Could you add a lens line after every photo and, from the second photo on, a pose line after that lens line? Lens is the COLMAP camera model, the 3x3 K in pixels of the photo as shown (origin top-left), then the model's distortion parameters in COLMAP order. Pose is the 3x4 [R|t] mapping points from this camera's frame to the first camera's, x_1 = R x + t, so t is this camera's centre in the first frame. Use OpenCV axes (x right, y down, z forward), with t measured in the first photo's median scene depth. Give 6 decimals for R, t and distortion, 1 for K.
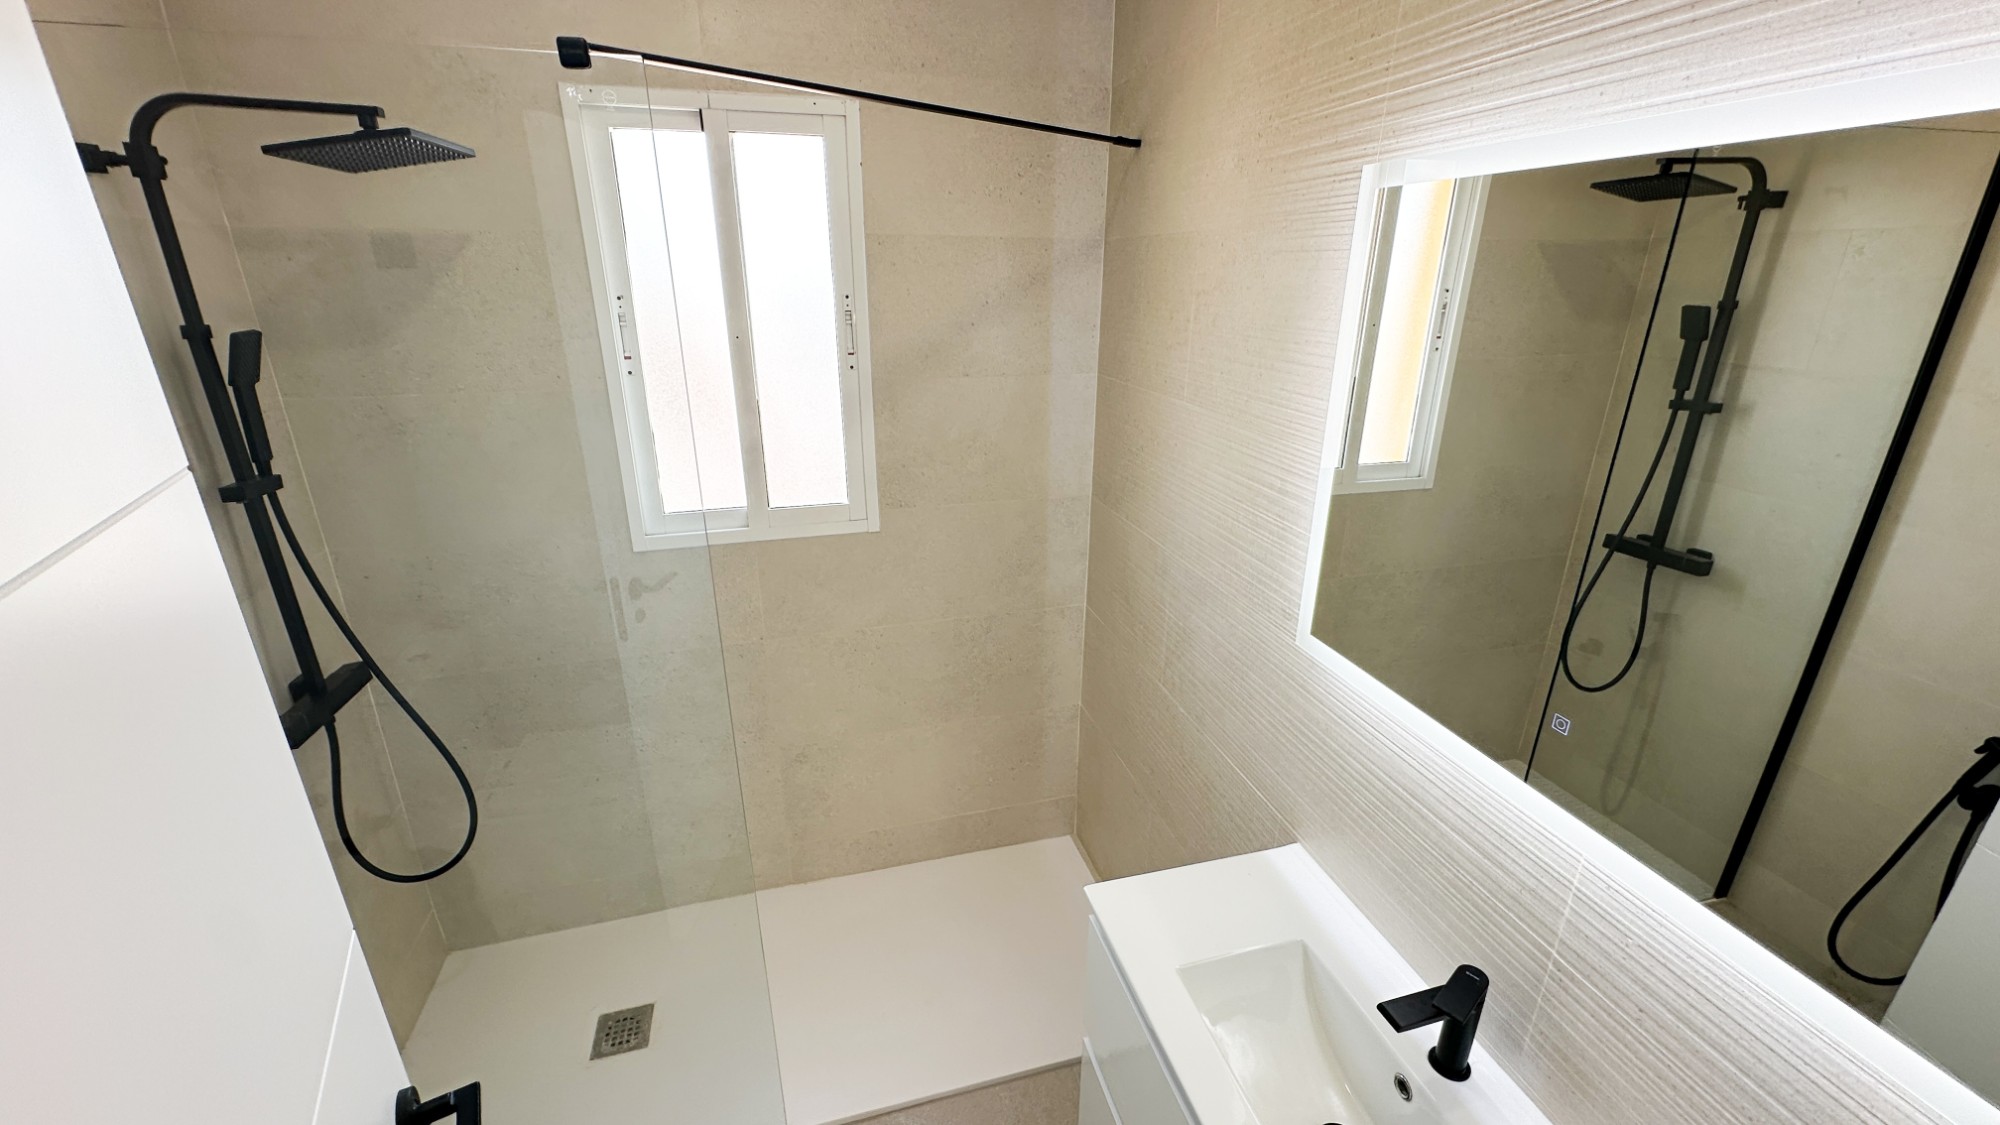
lens RADIAL K [[792.8, 0, 1005.1], [0, 792.8, 559.8], [0, 0, 1]] dist [-0.007683, 0.000597]
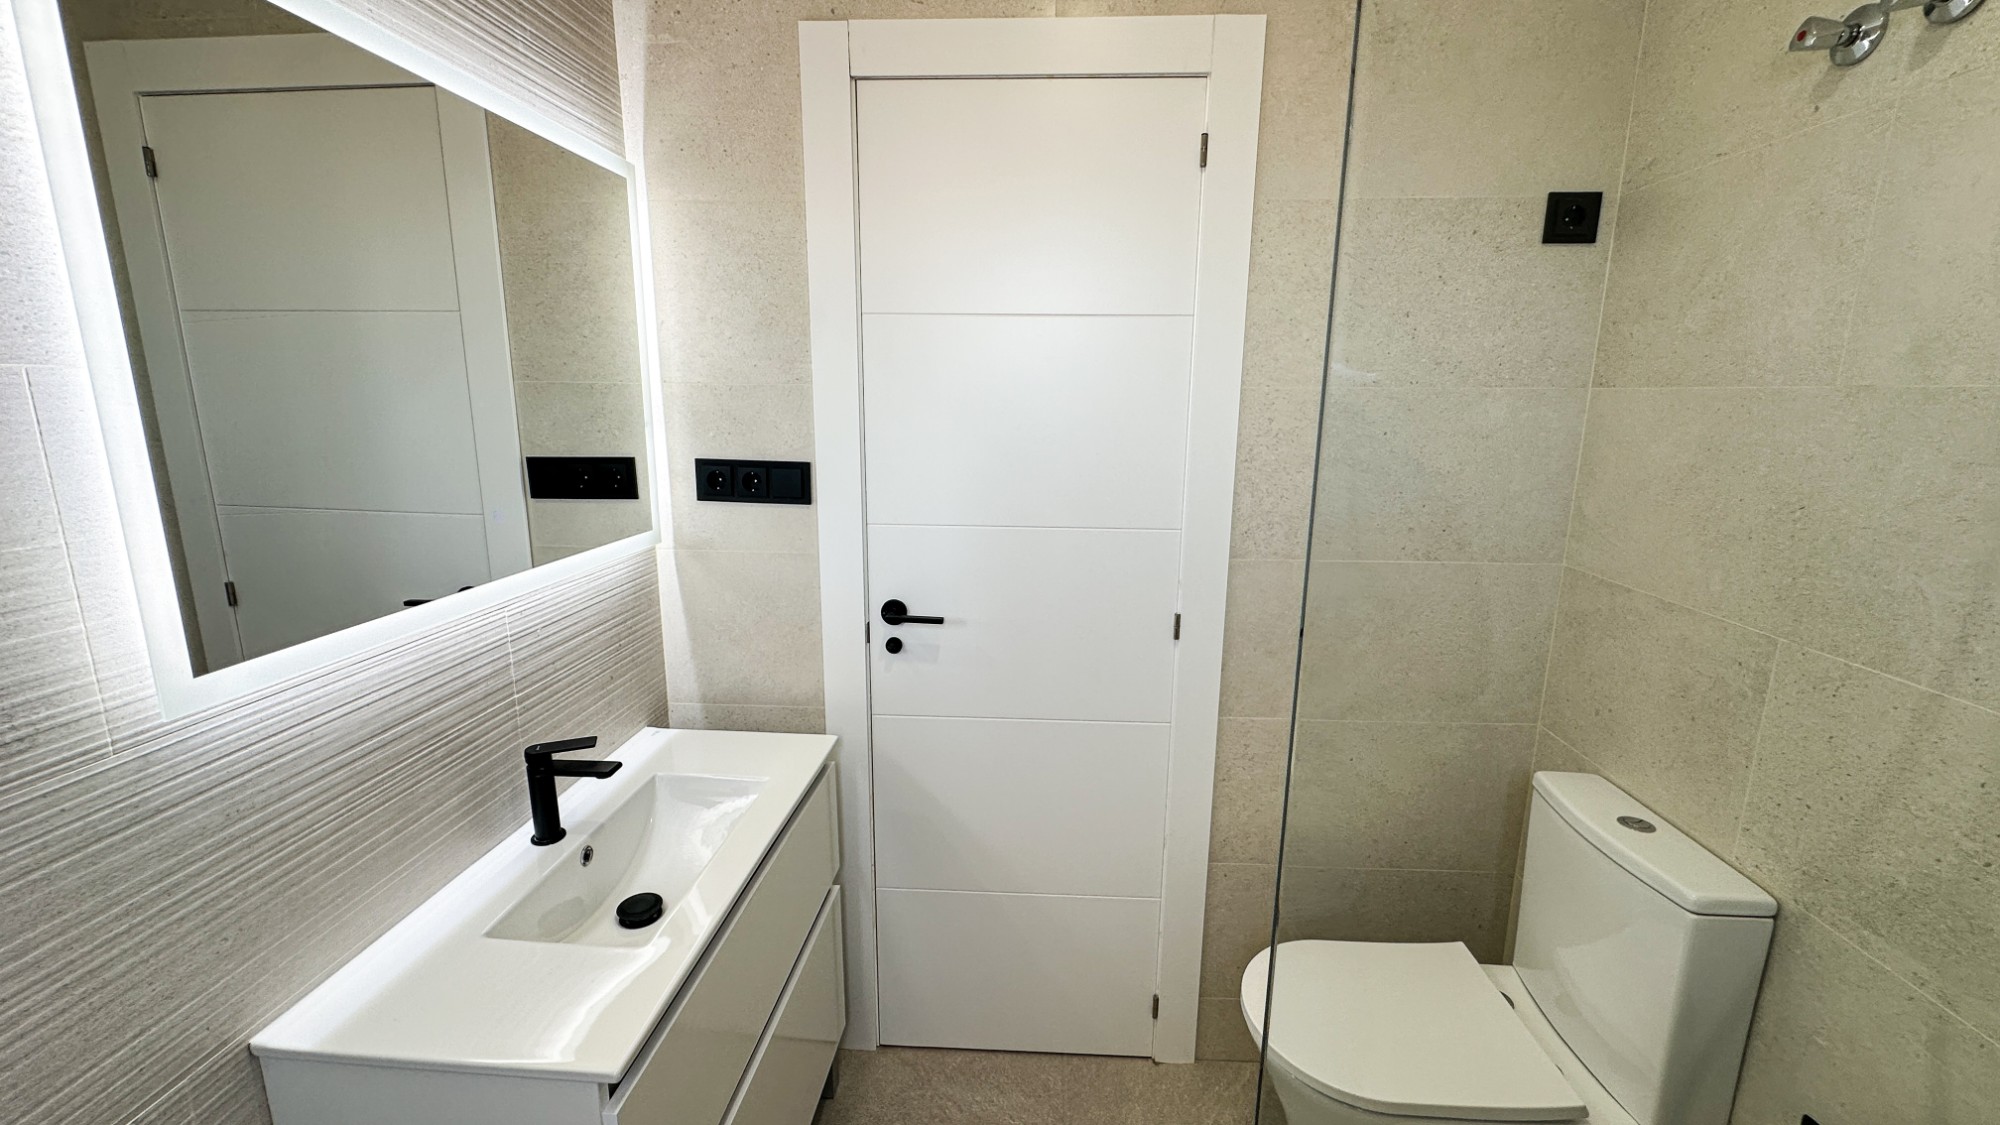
lens RADIAL K [[797.7, 0, 999.6], [0, 797.7, 555.5], [0, 0, 1]] dist [-0.000358, -0.000249]
pose [[-0.942344, -0.078035, 0.325422, -0.288001], [0.103164, 0.857331, 0.504322, -0.175275], [-0.318349, 0.508817, -0.799850, 0.979203]]
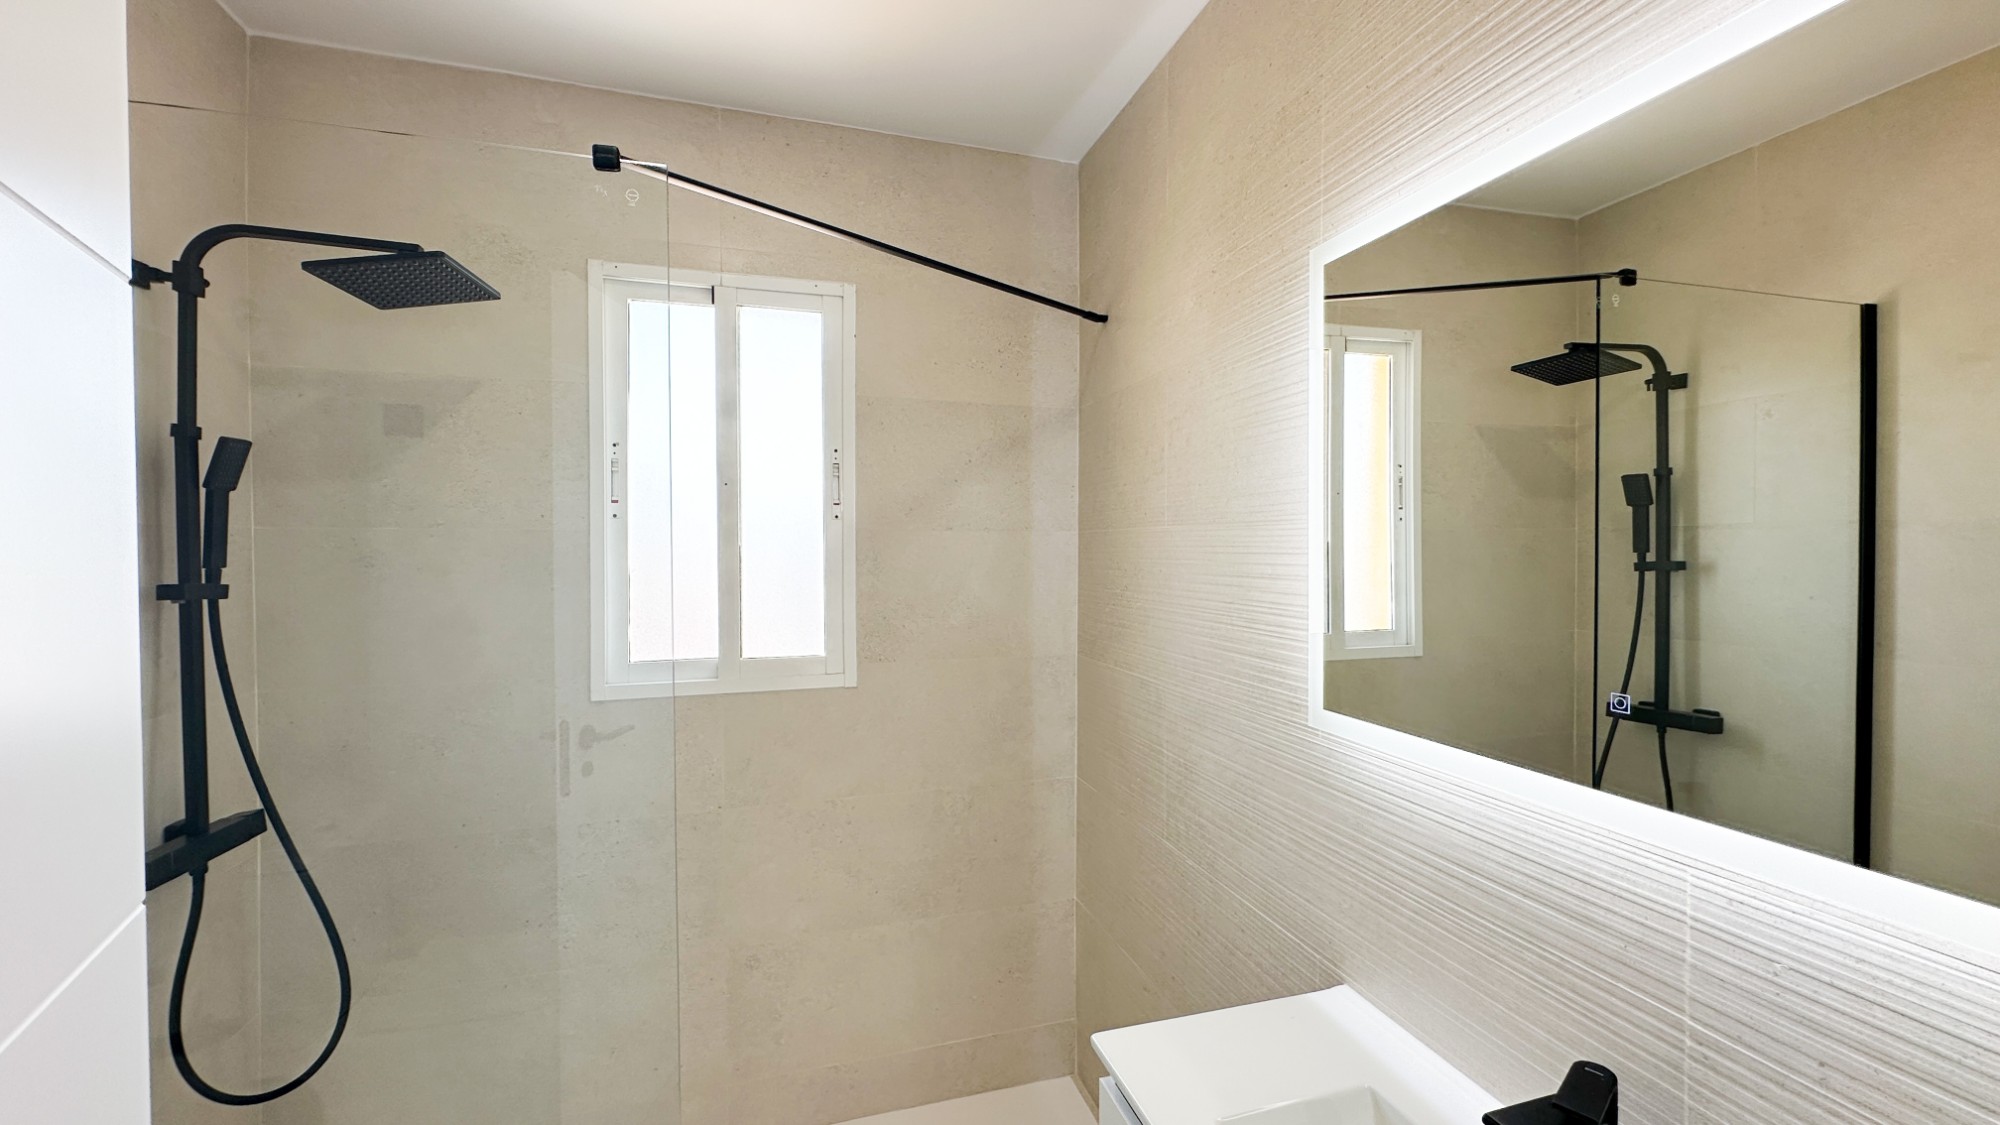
lens RADIAL K [[792.8, 0, 1005.1], [0, 792.8, 559.8], [0, 0, 1]] dist [-0.007683, 0.000597]
pose [[0.999652, -0.007204, 0.025360, -0.004526], [0.015119, 0.944689, -0.327618, 0.178308], [-0.021598, 0.327888, 0.944470, 0.066017]]
